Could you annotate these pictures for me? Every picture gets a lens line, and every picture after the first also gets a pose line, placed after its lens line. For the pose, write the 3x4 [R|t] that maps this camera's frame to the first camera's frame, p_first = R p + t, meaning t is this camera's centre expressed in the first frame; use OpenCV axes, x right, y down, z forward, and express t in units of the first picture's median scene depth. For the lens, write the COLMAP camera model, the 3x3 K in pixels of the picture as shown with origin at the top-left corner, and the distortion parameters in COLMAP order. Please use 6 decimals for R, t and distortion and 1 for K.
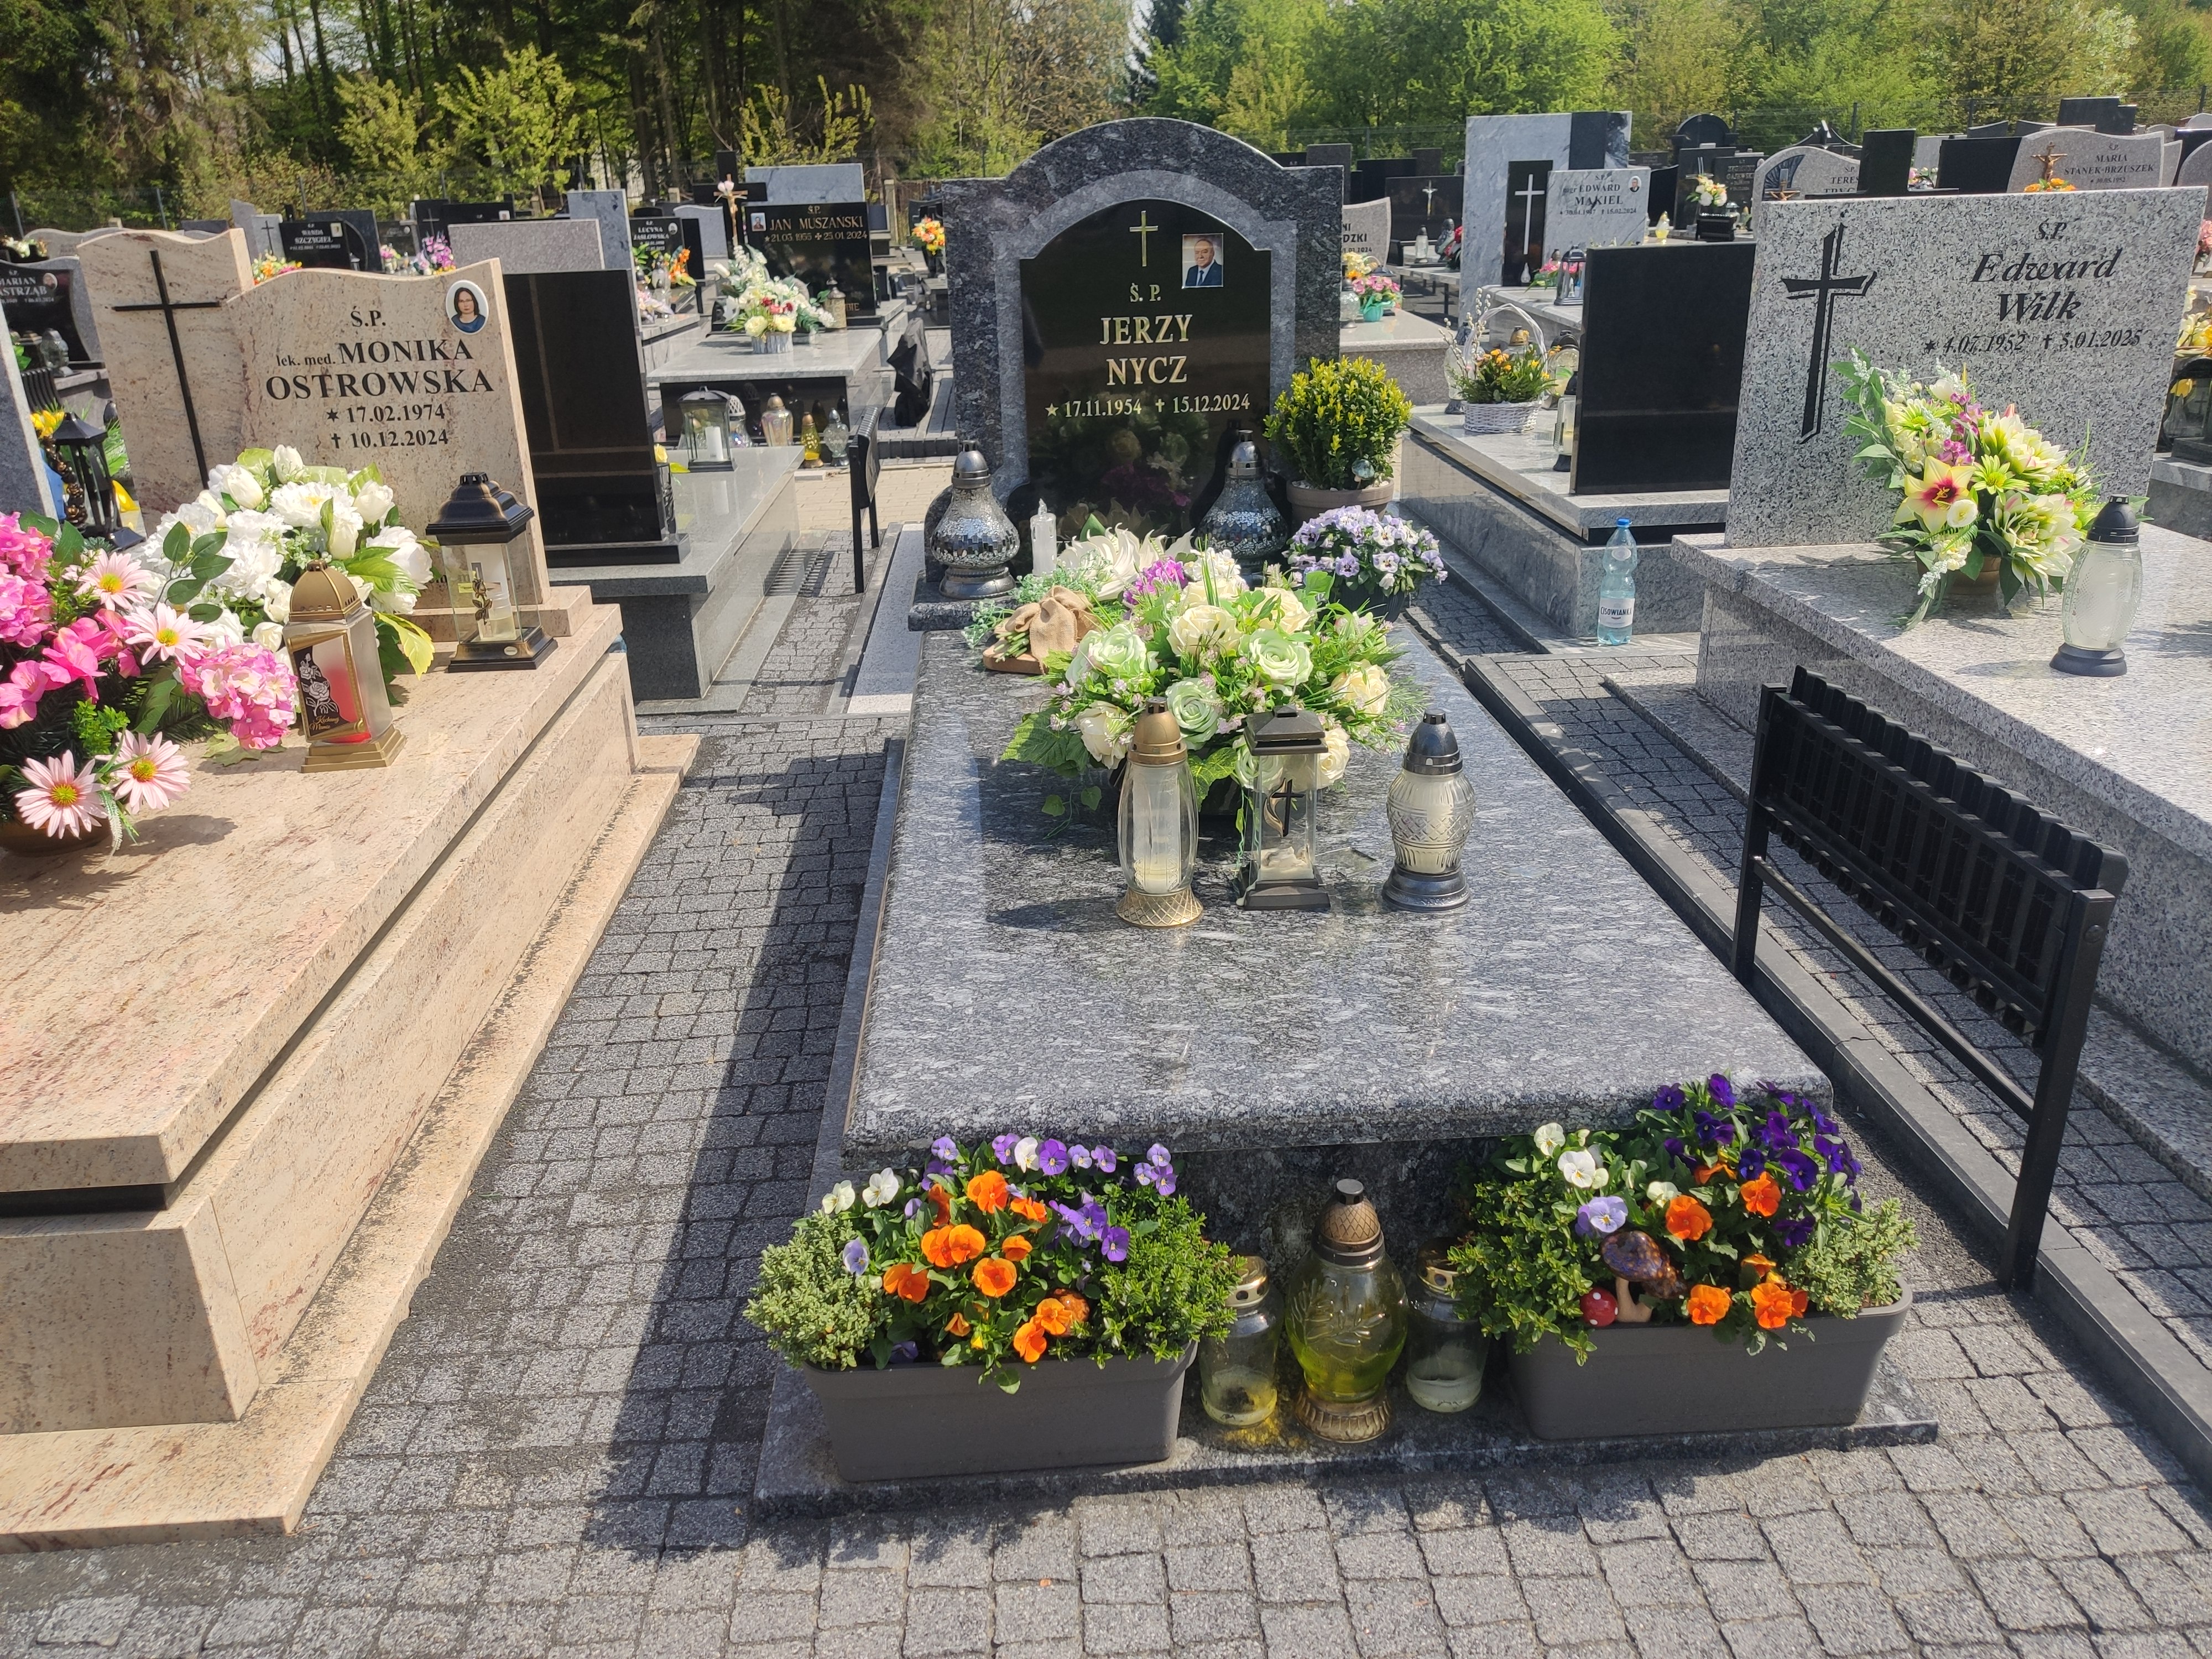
lens RADIAL K [[1684.2, 0, 1116.0], [0, 1684.2, 827.6], [0, 0, 1]] dist [0.006825, -0.008821]
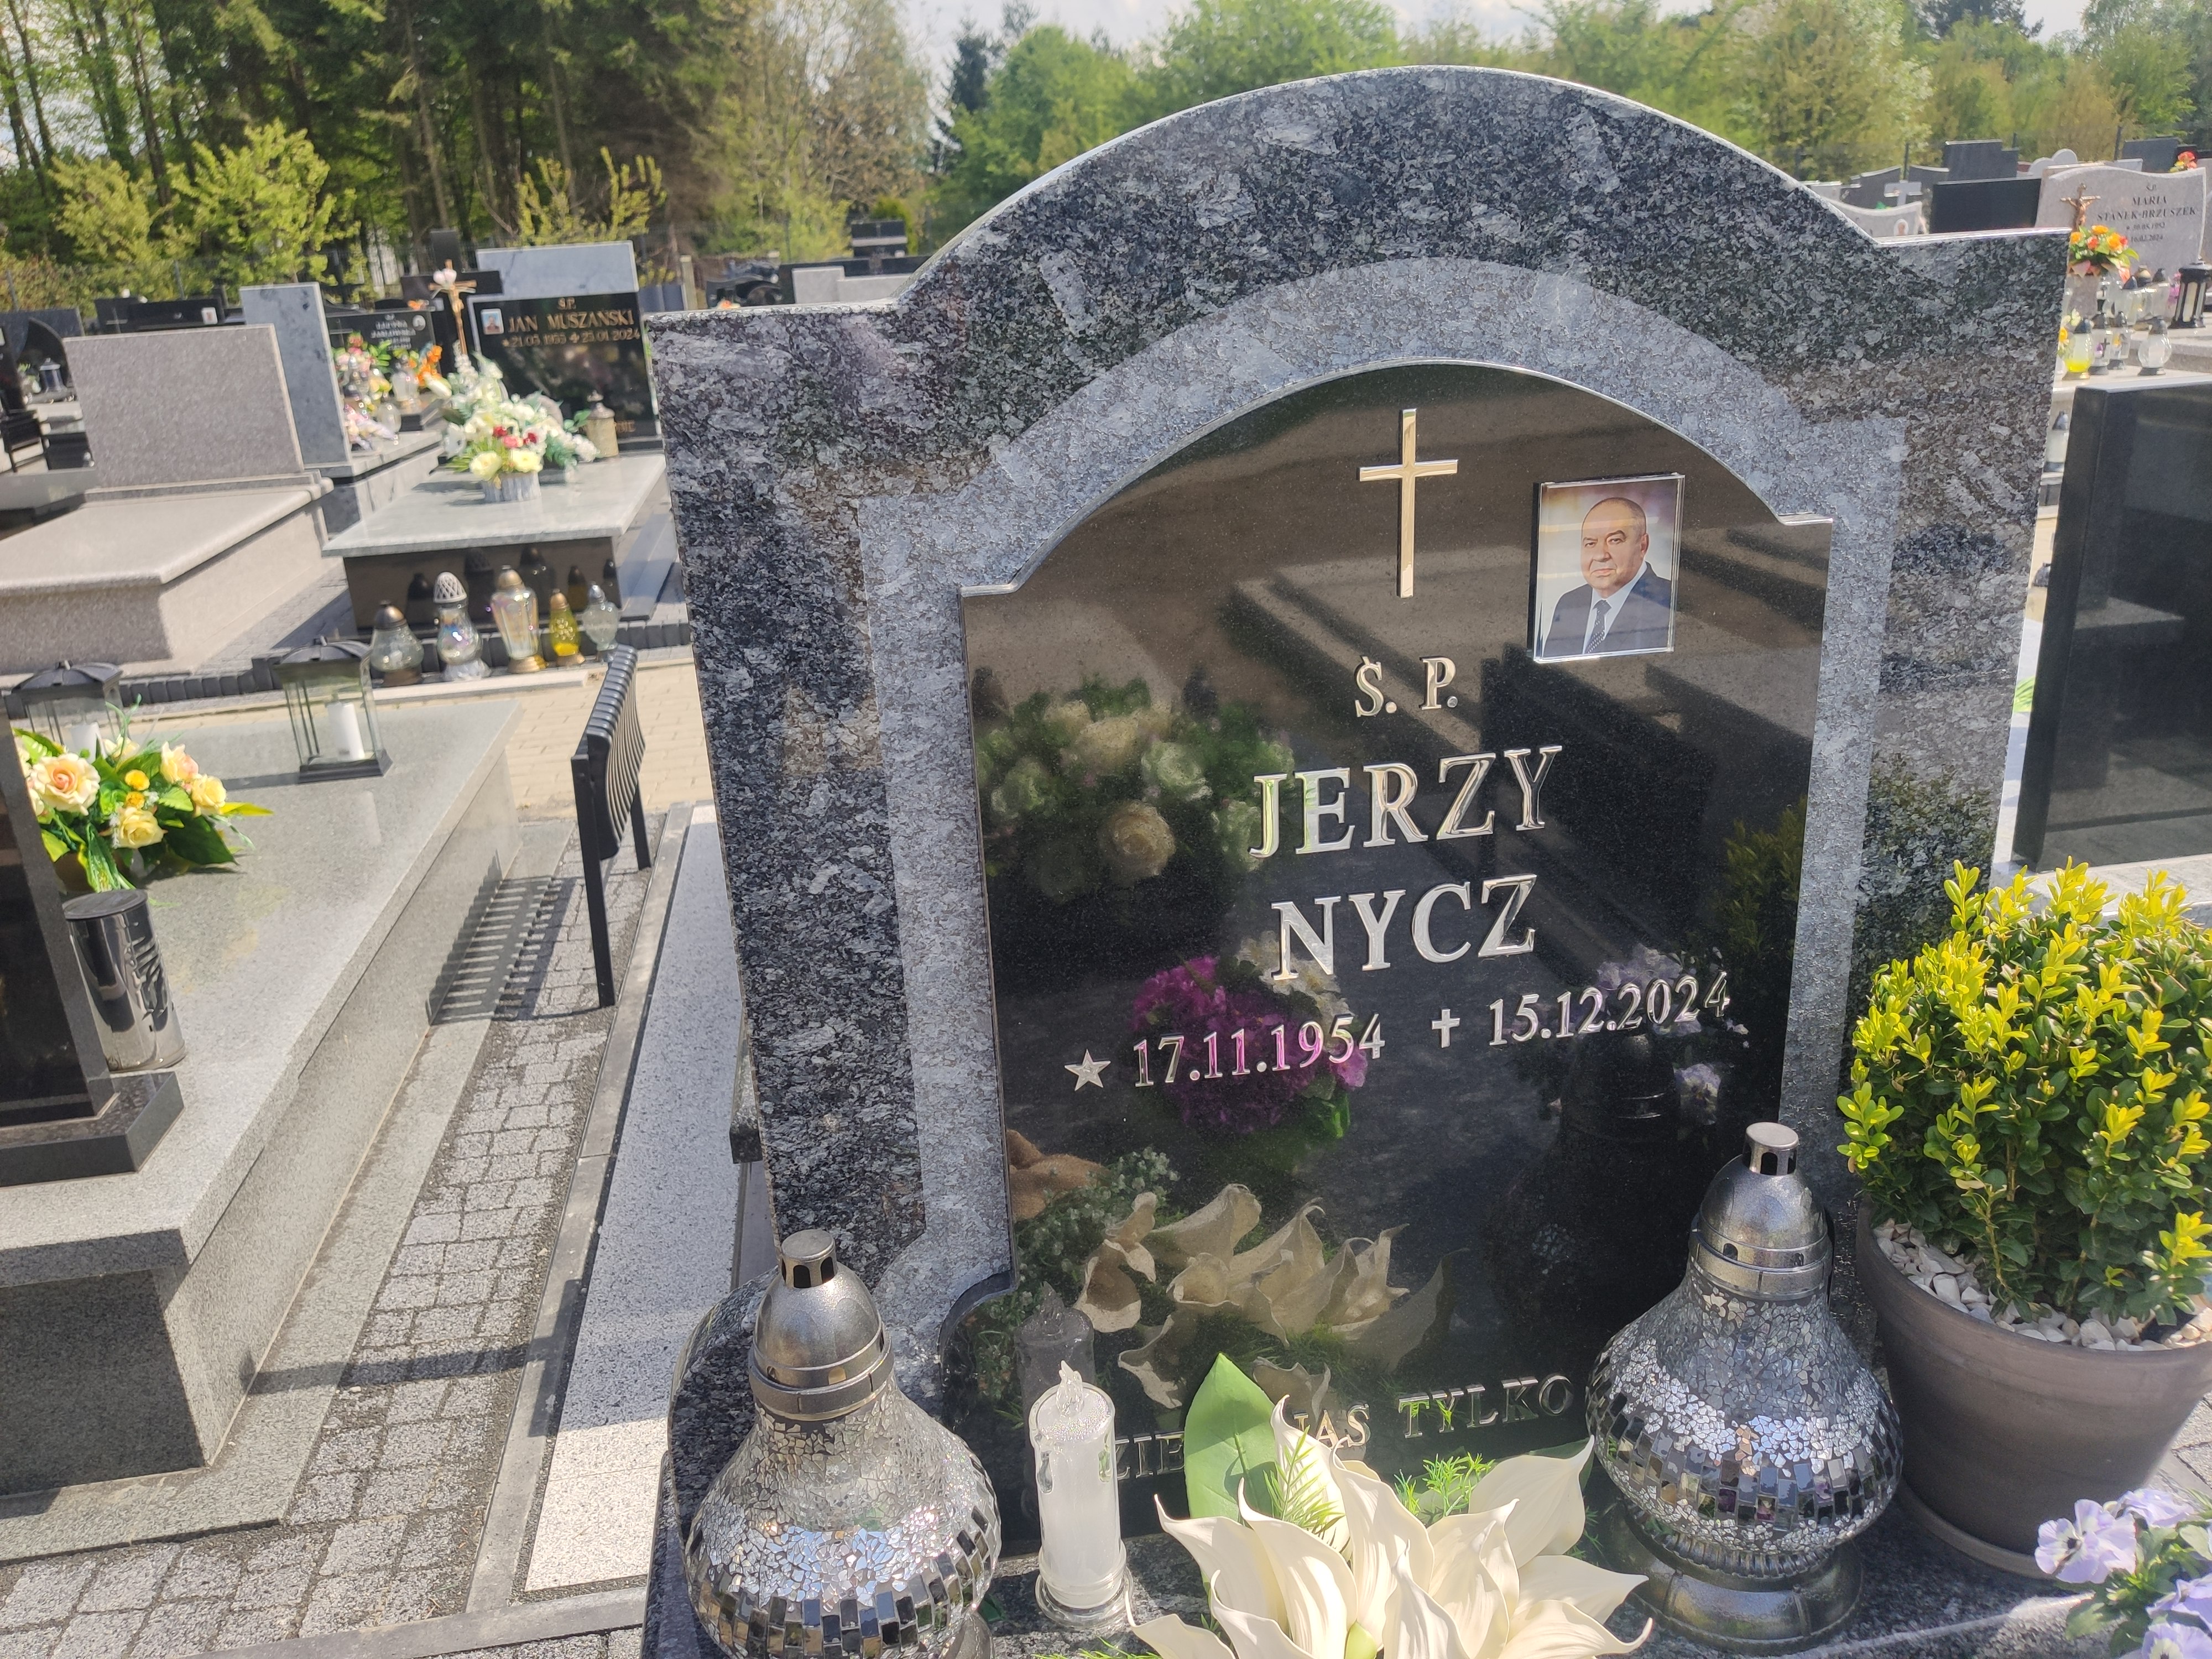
lens RADIAL K [[1684.2, 0, 1103.5], [0, 1684.2, 820.8], [0, 0, 1]] dist [0.006825, -0.008821]
pose [[0.994442, -0.055398, 0.089529, -0.017975], [0.058839, 0.997608, -0.036269, -0.085690], [-0.087306, 0.041335, 0.995324, 0.215791]]
